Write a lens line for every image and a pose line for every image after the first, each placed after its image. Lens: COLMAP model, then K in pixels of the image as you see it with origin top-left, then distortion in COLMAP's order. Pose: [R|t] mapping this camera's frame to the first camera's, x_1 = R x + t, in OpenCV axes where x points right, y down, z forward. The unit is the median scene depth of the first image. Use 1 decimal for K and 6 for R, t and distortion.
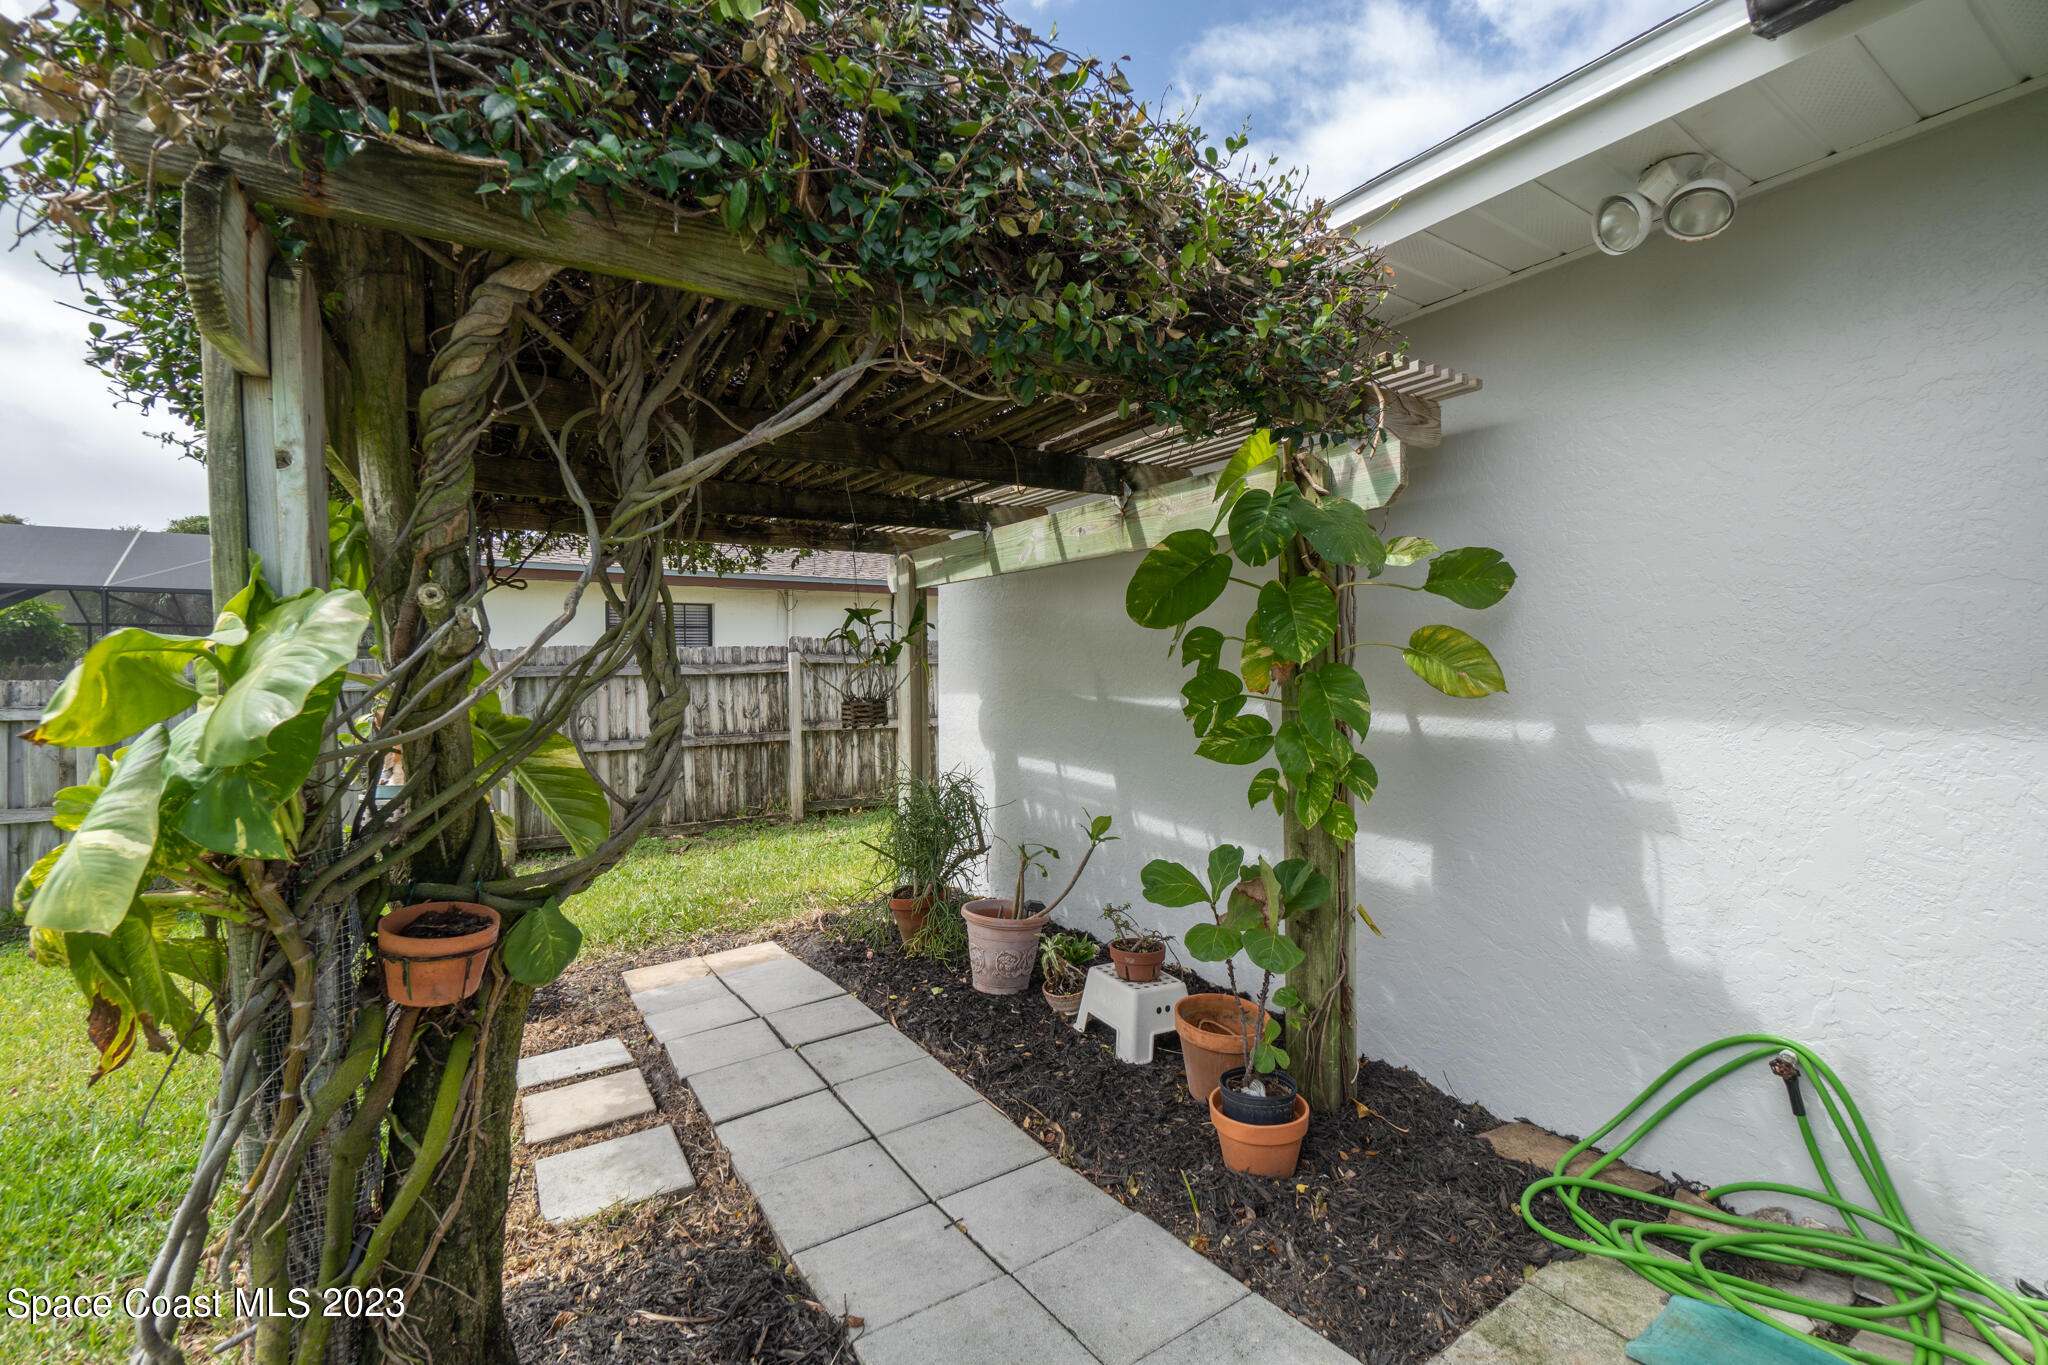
lens RADIAL K [[867.2, 0, 1017.4], [0, 867.2, 679.7], [0, 0, 1]] dist [0.000058, 0.000373]
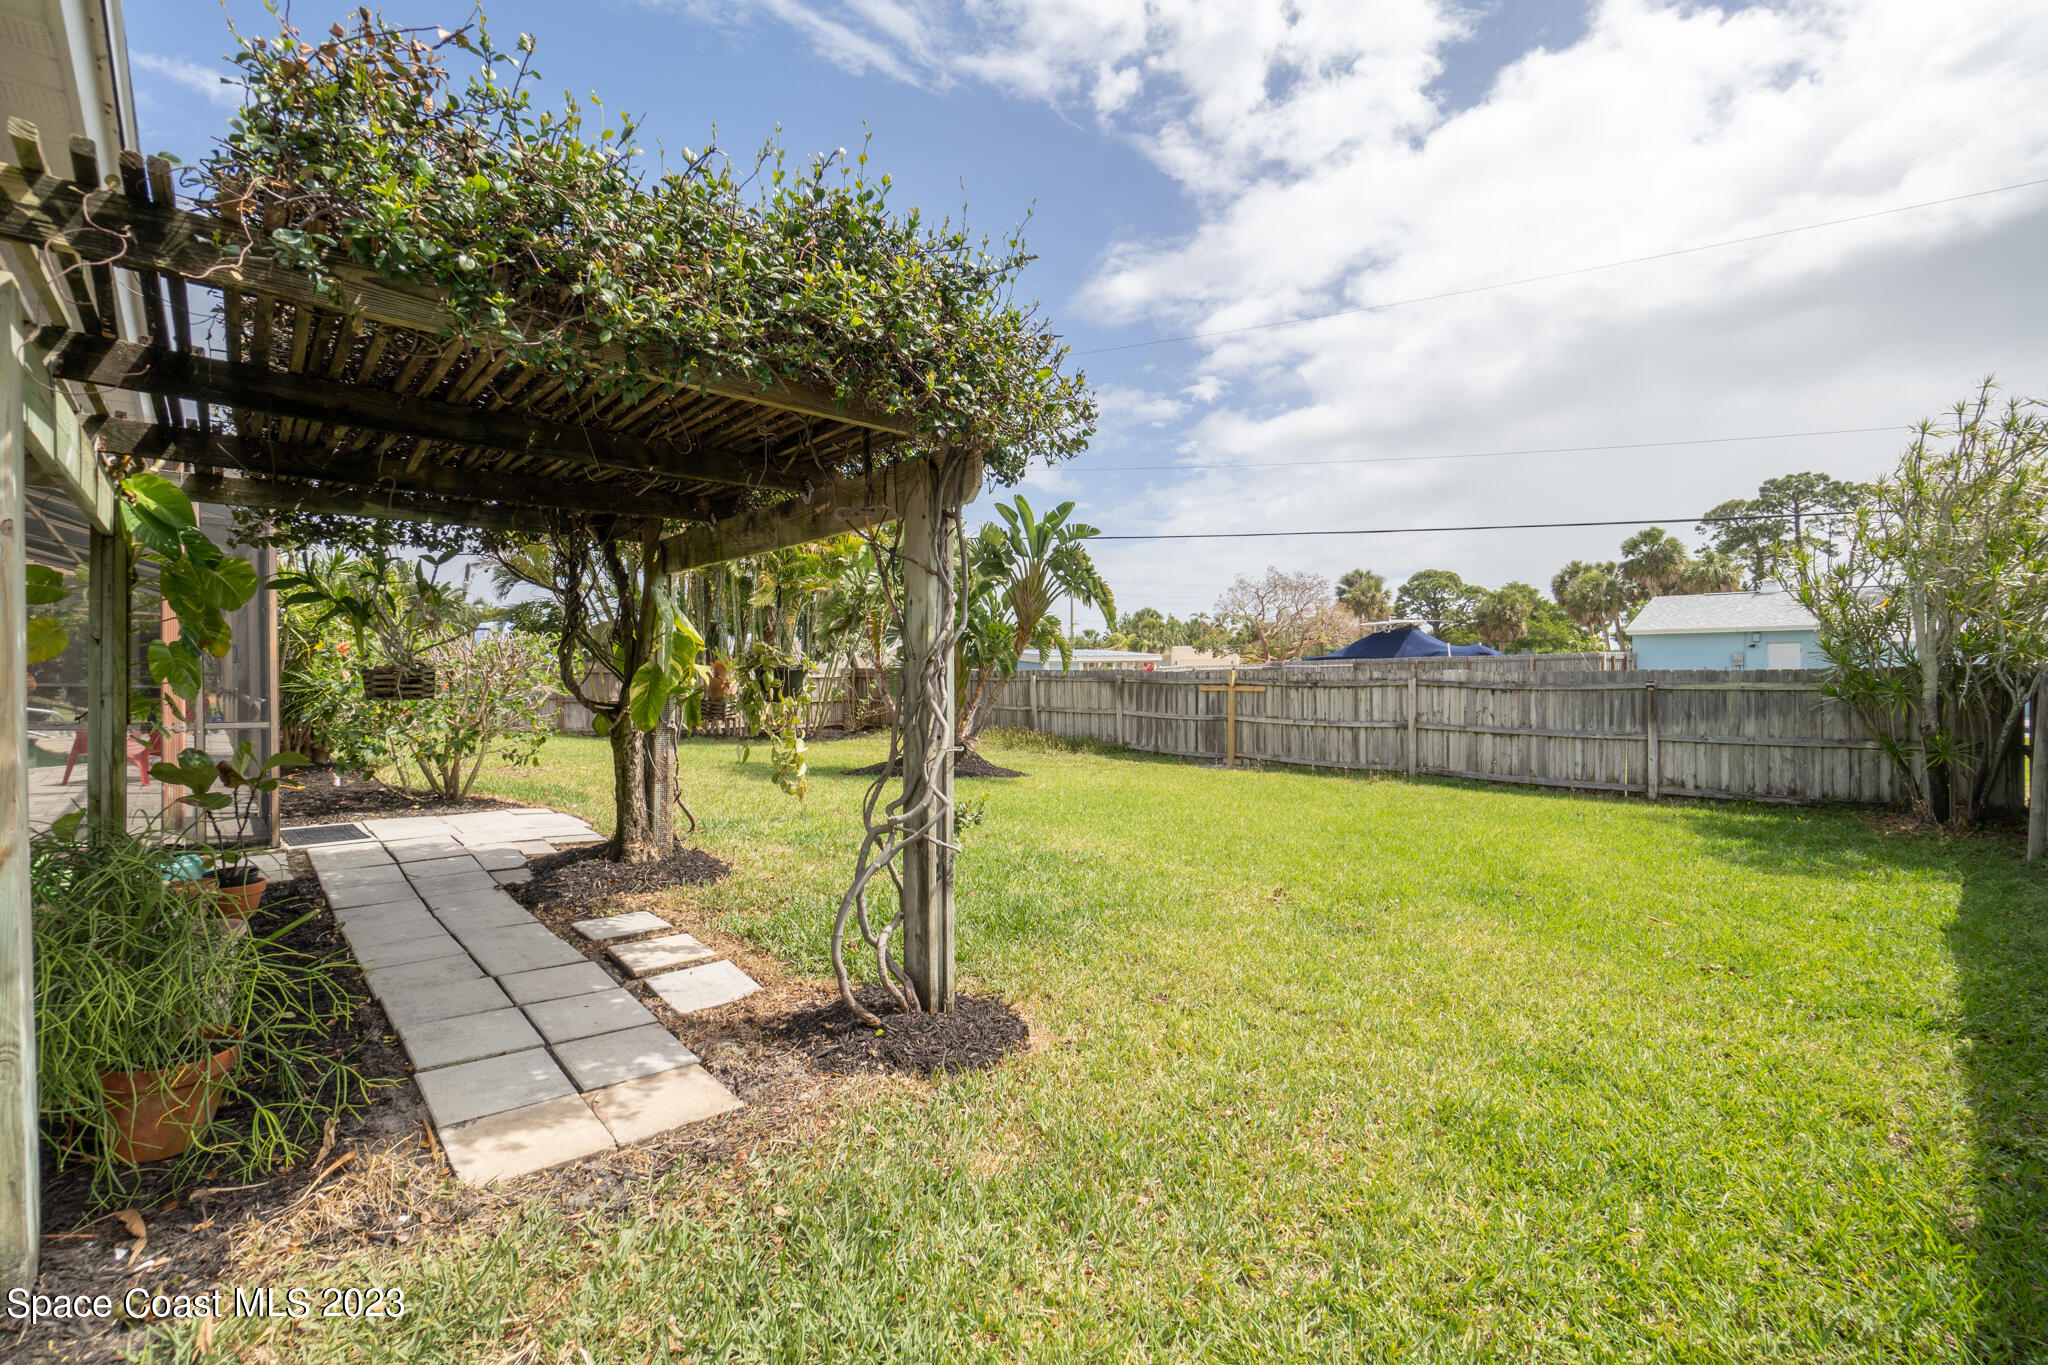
lens RADIAL K [[867.2, 0, 1017.4], [0, 867.2, 679.7], [0, 0, 1]] dist [0.000058, 0.000373]
pose [[-0.981443, 0.008886, -0.191546, -0.744838], [0.003737, 0.999622, 0.027223, 0.017545], [0.191715, 0.026001, -0.981106, 2.319874]]
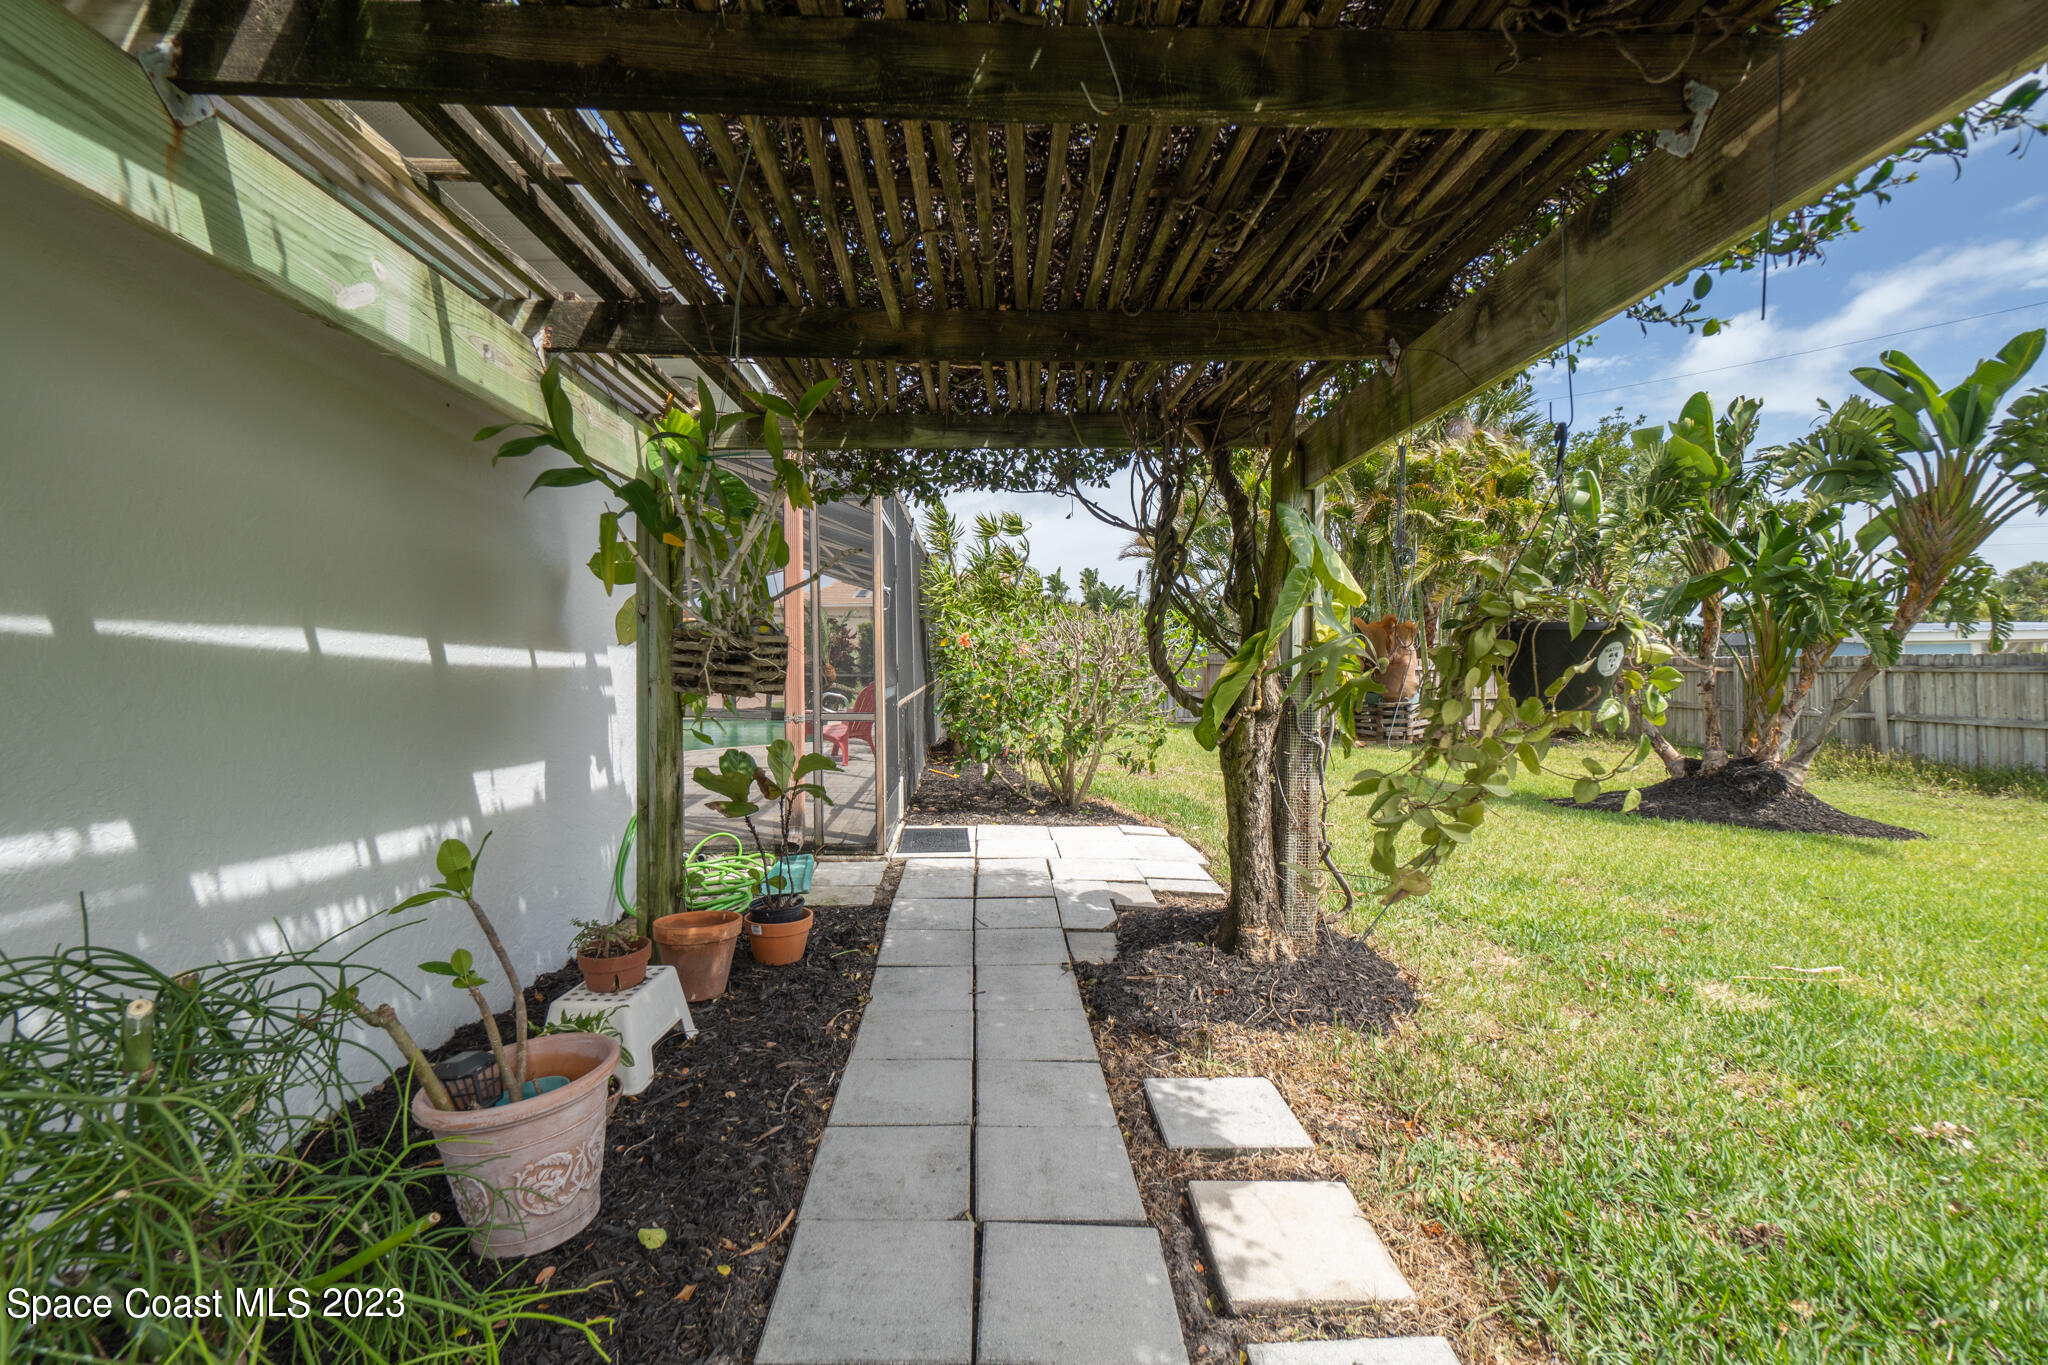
lens RADIAL K [[850.6, 0, 1017.3], [0, 850.6, 674.8], [0, 0, 1]] dist [-0.020313, 0.000090]
pose [[-0.864845, 0.008047, 0.501974, -0.599809], [0.020768, 0.999589, 0.019758, 0.047991], [-0.501609, 0.027512, -0.864657, 1.544770]]
